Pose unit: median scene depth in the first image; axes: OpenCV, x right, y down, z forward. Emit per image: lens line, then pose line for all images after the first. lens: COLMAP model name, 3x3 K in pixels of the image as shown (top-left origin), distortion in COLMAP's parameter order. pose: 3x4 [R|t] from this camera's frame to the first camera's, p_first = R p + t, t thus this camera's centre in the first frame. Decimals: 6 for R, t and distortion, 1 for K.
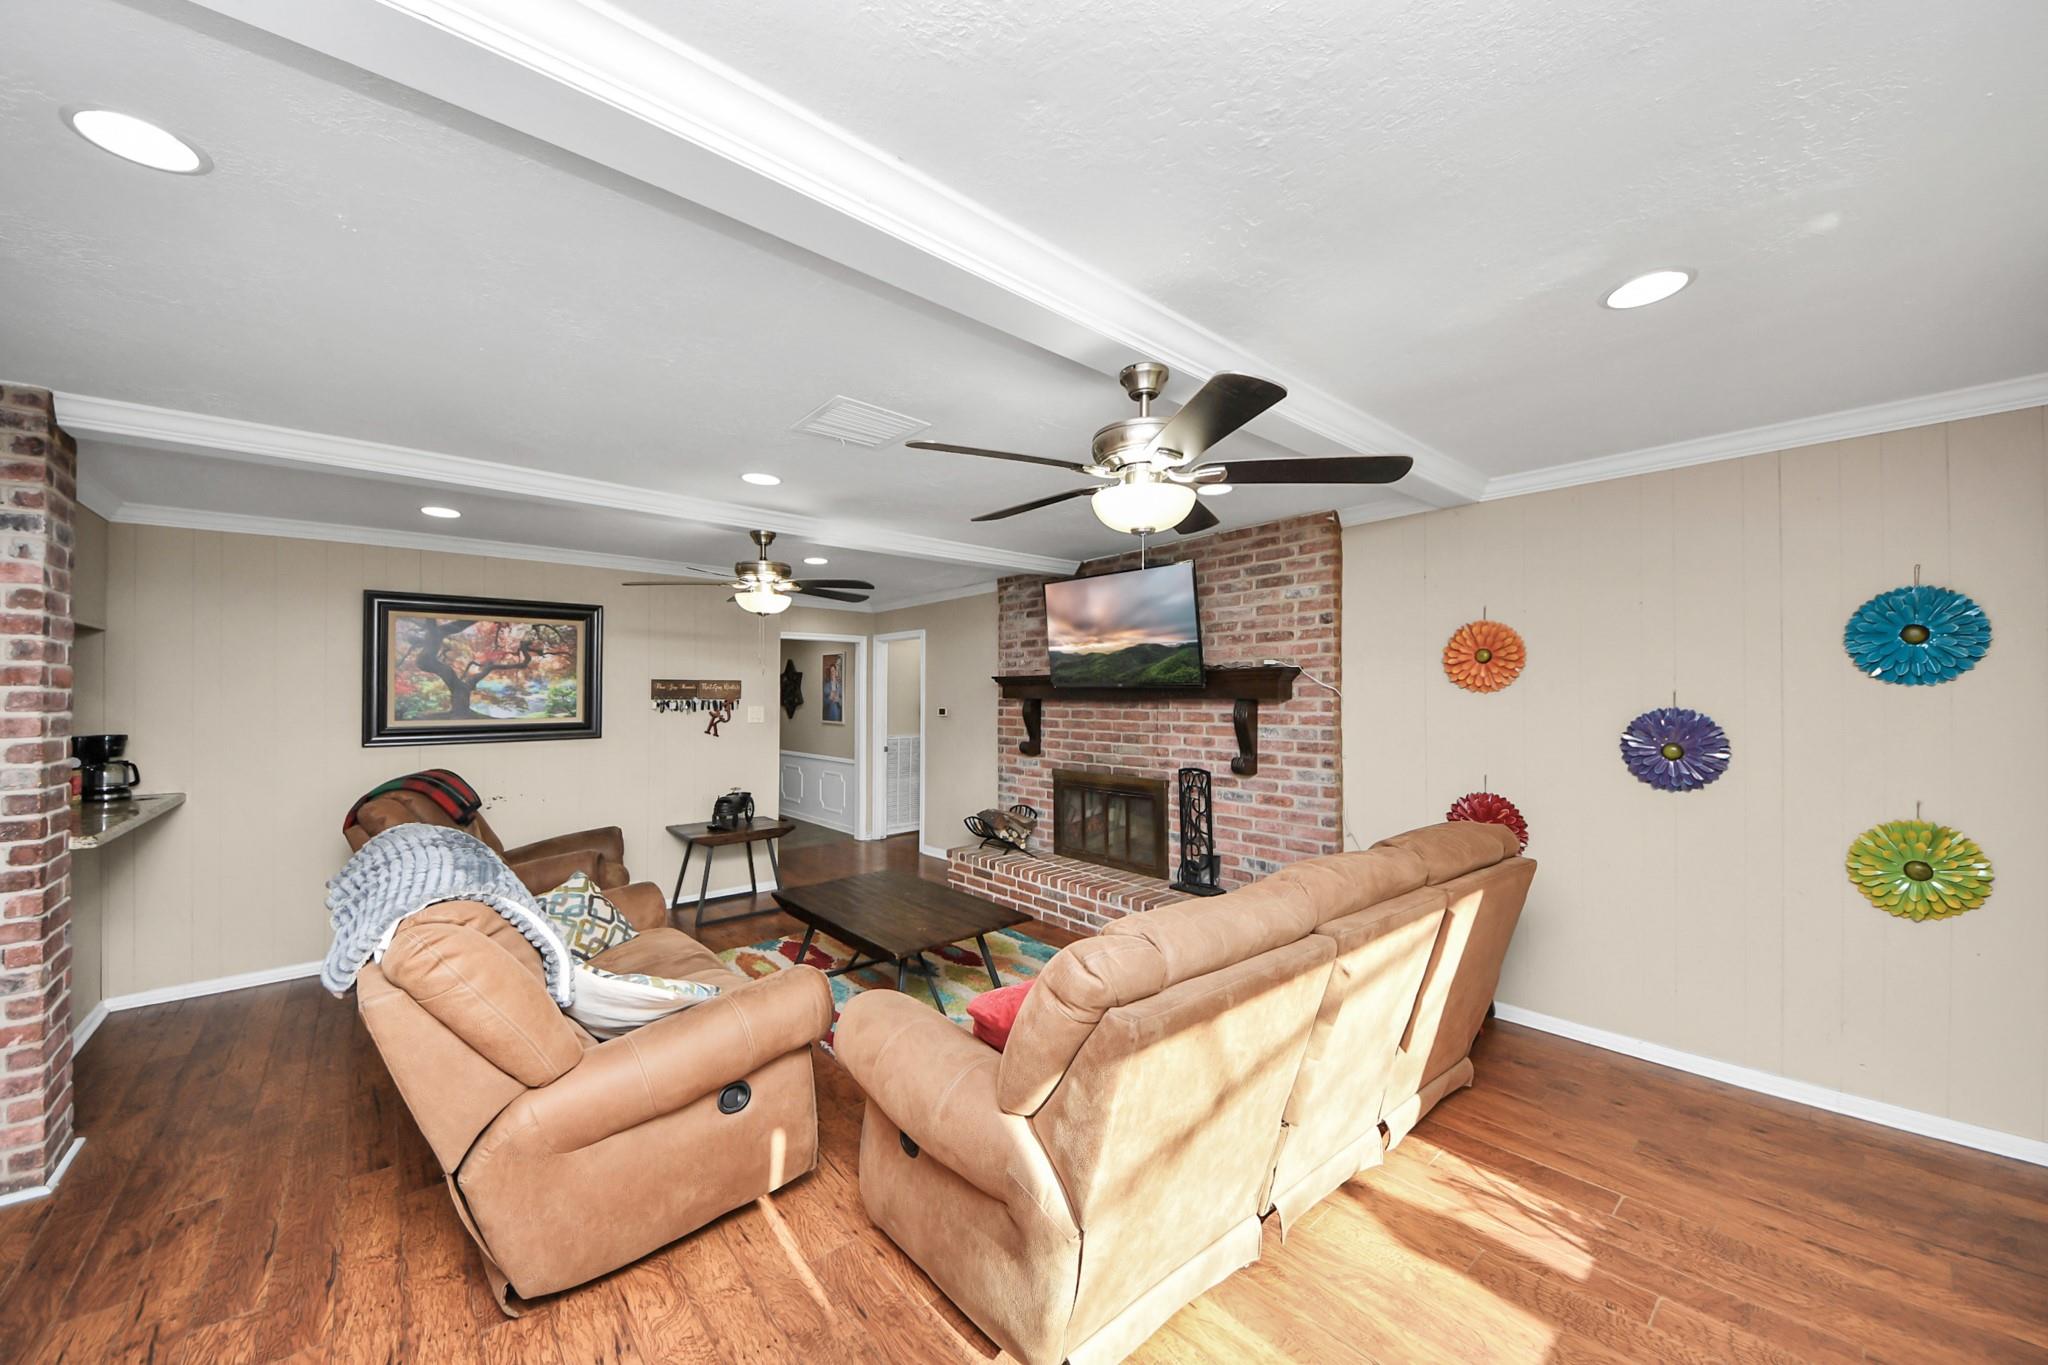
lens RADIAL K [[730.2, 0, 1033.9], [0, 730.2, 685.6], [0, 0, 1]] dist [0.015578, -0.010177]
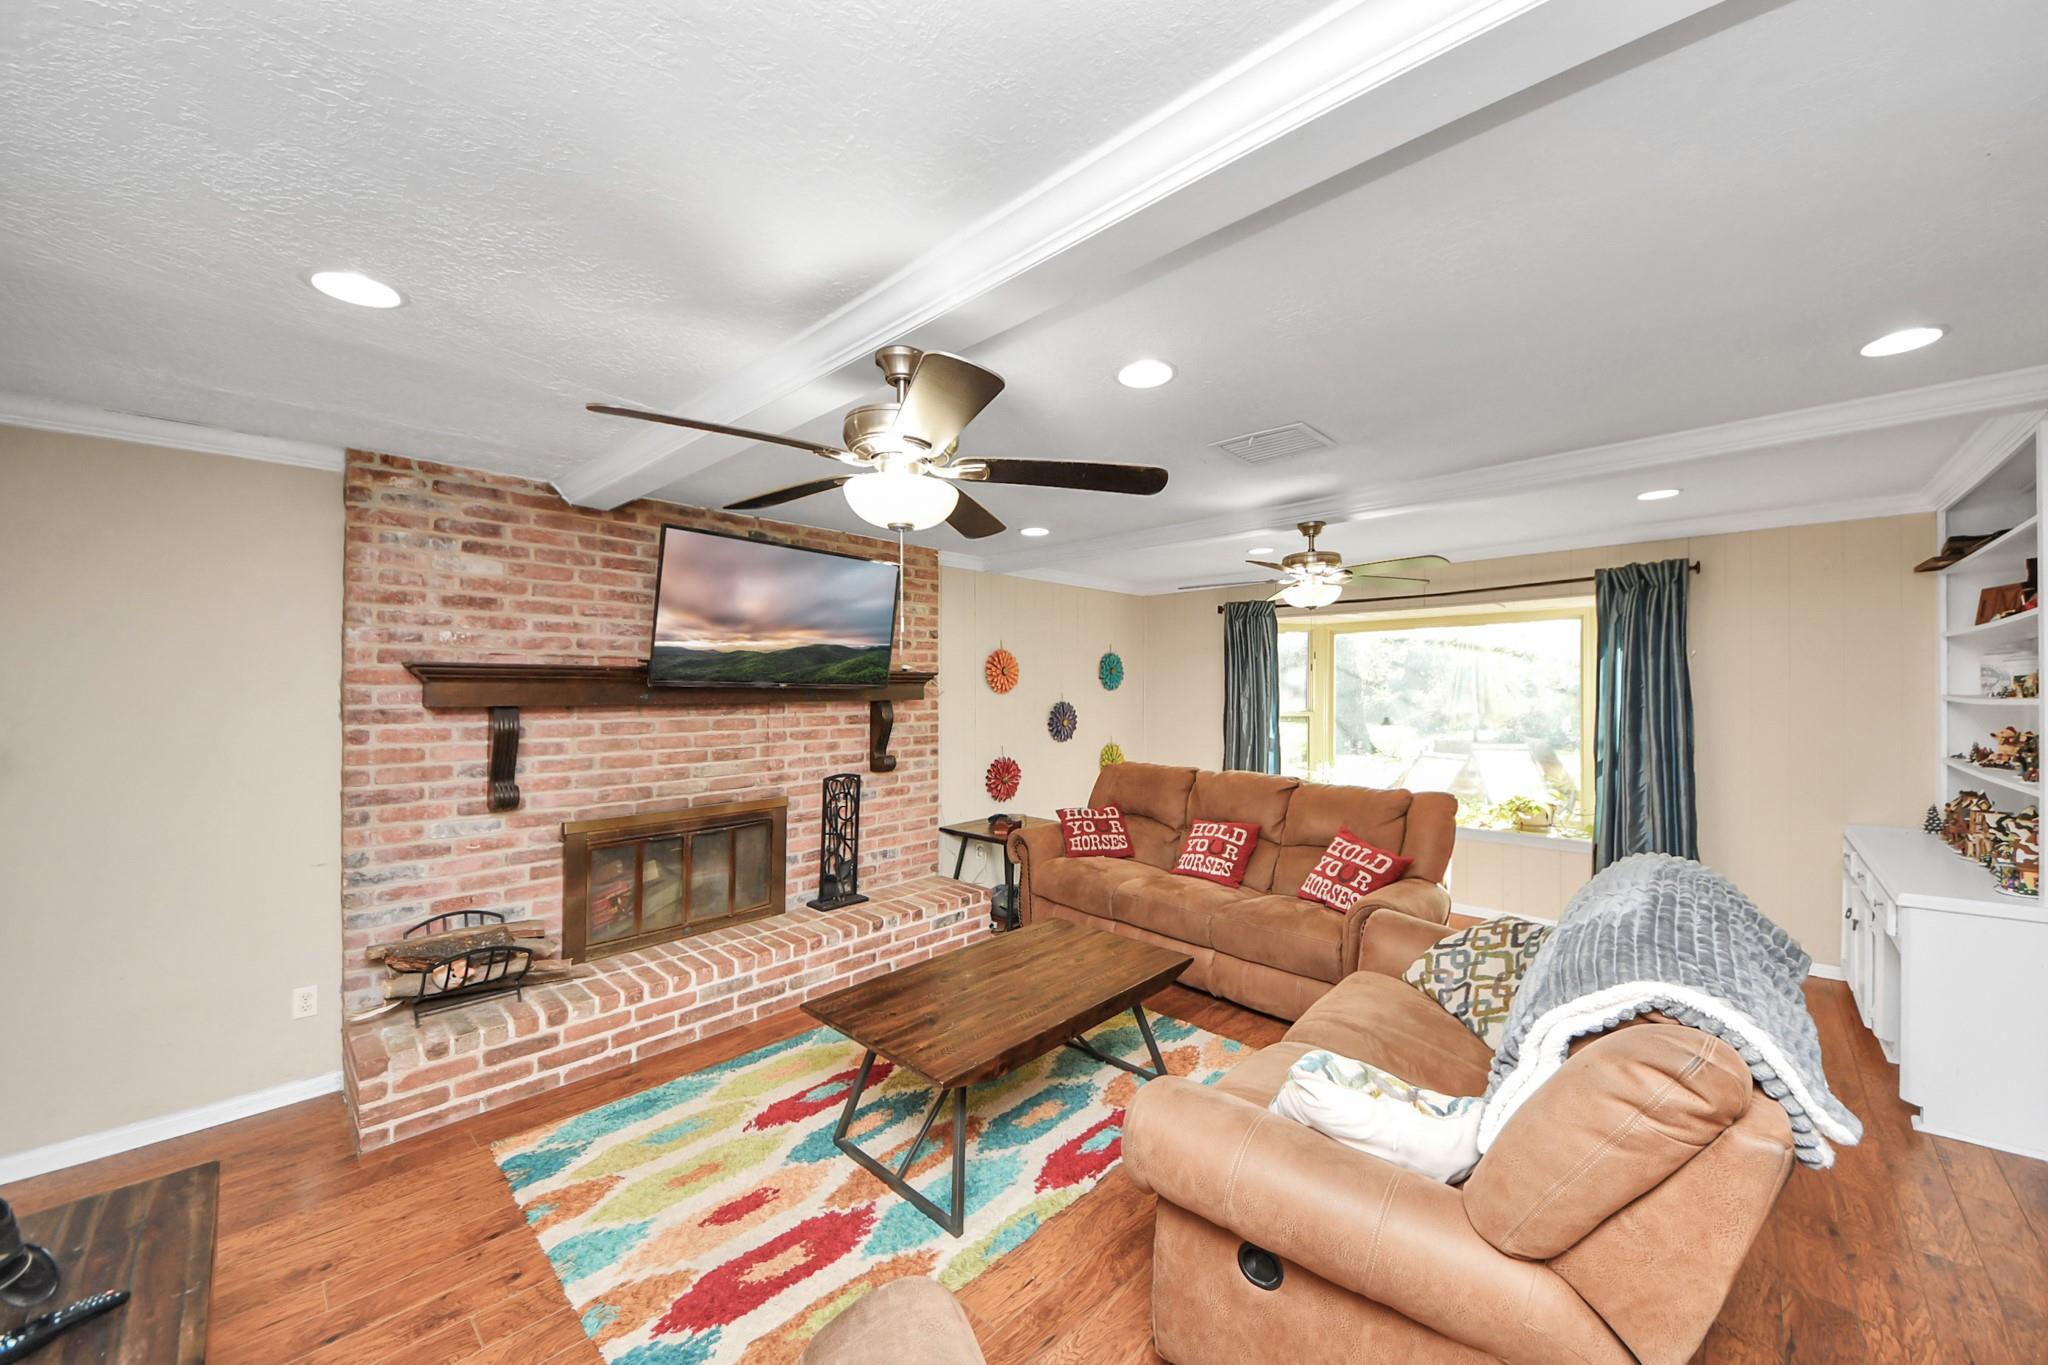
lens RADIAL K [[726.2, 0, 1046.9], [0, 726.2, 682.1], [0, 0, 1]] dist [0.000003, -0.010009]
pose [[-0.111984, 0.016474, 0.993573, -0.735168], [-0.007829, 0.999817, -0.017460, 0.007702], [-0.993679, -0.009734, -0.111834, 0.825829]]
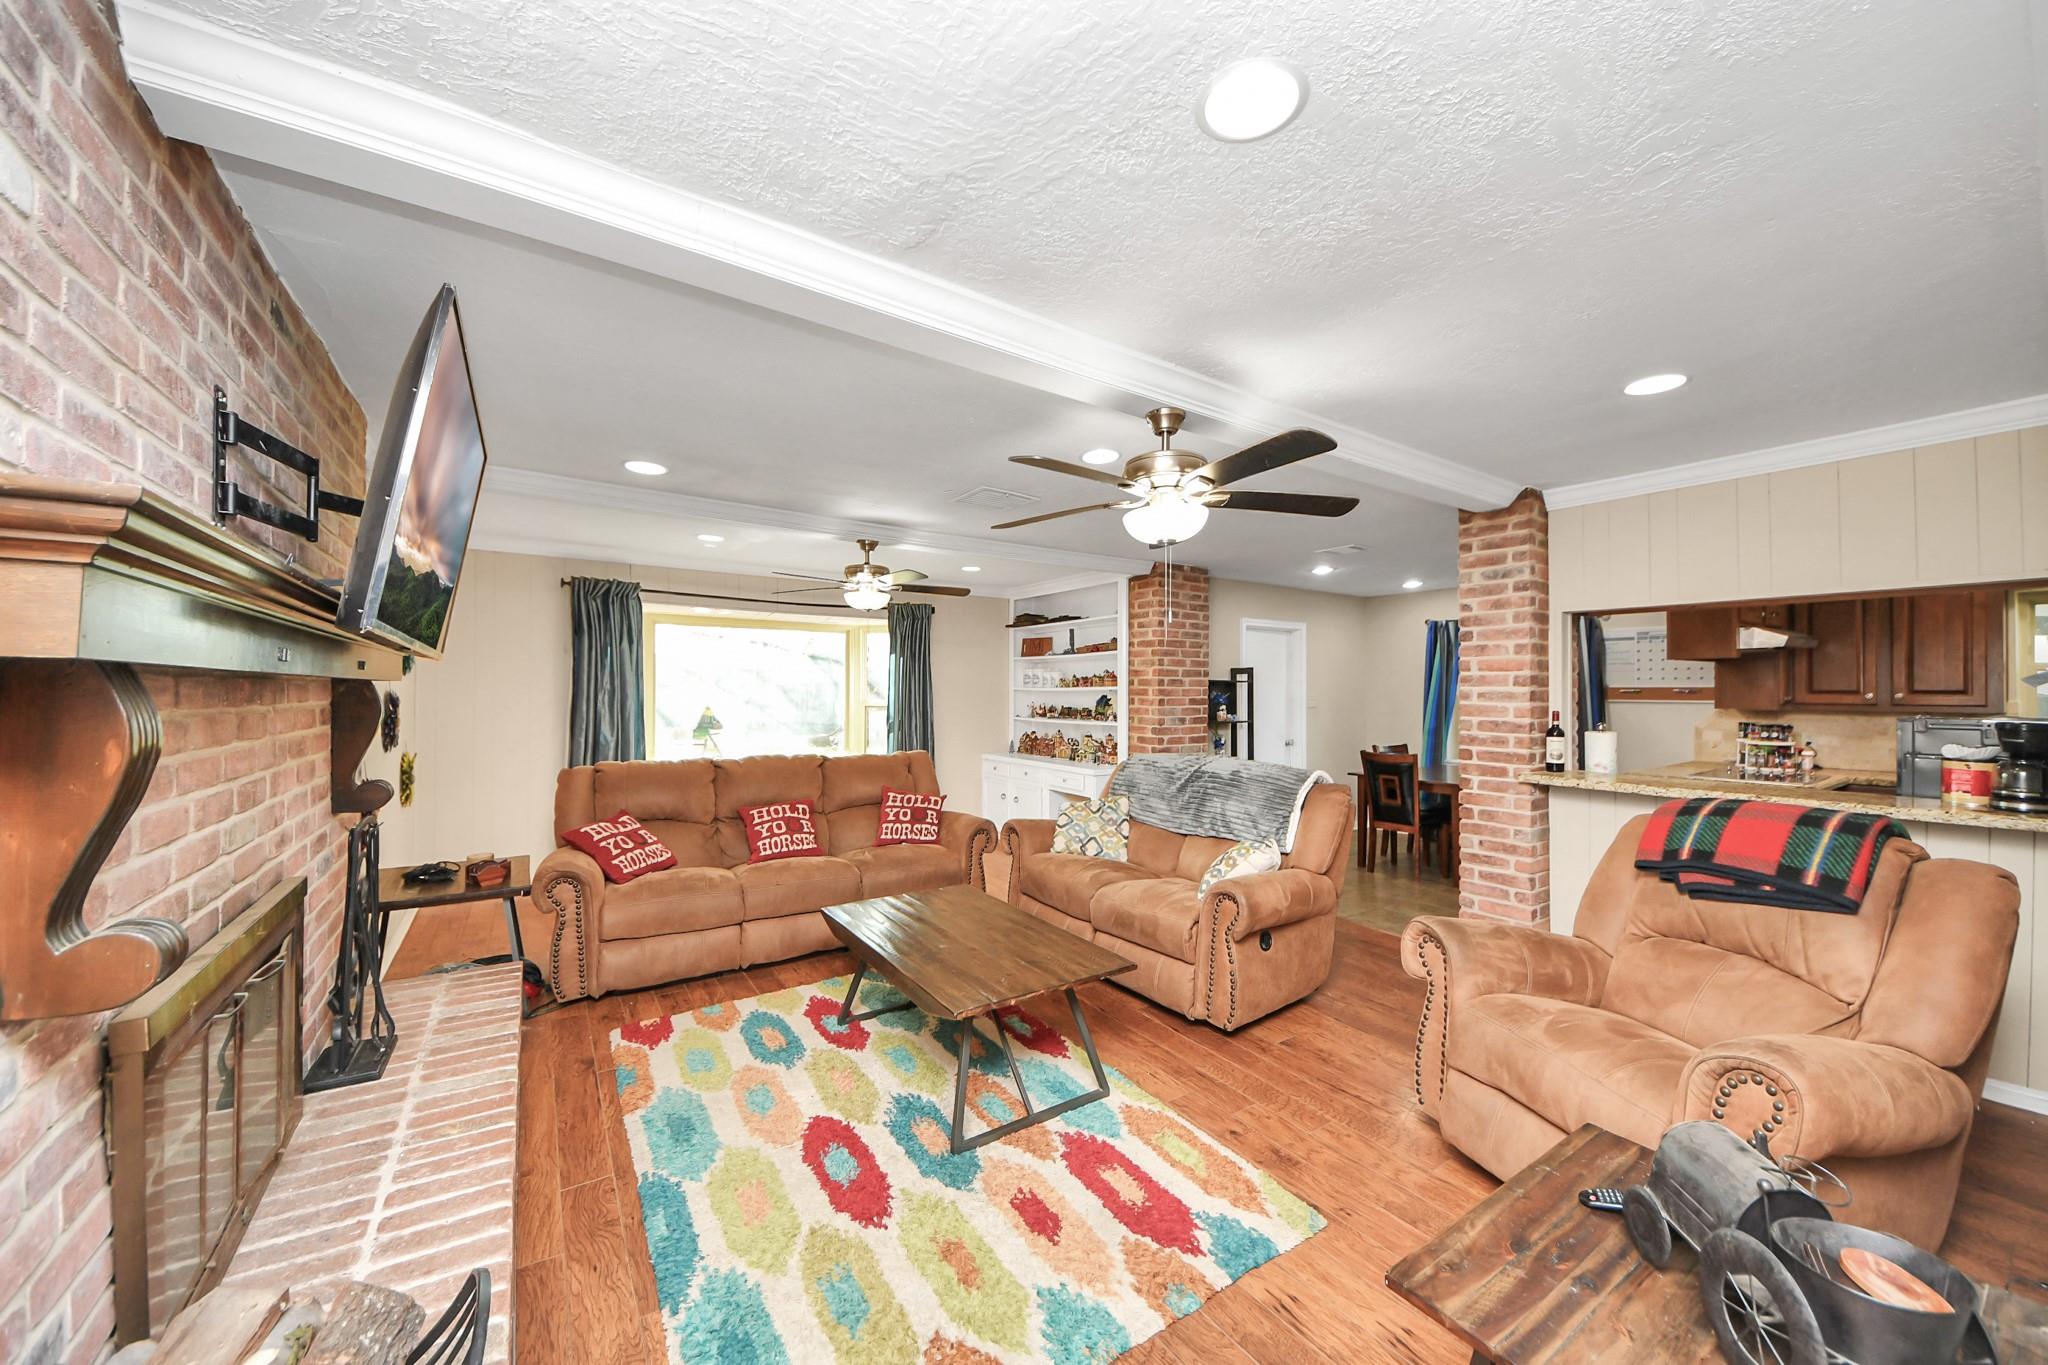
lens RADIAL K [[731.1, 0, 1024.0], [0, 731.1, 682.5], [0, 0, 1]] dist [0.072698, -0.038073]
pose [[-0.989764, 0.004996, 0.142628, -0.297293], [0.001628, 0.999717, -0.023718, 0.032771], [-0.142706, -0.023243, -0.989492, 1.425181]]
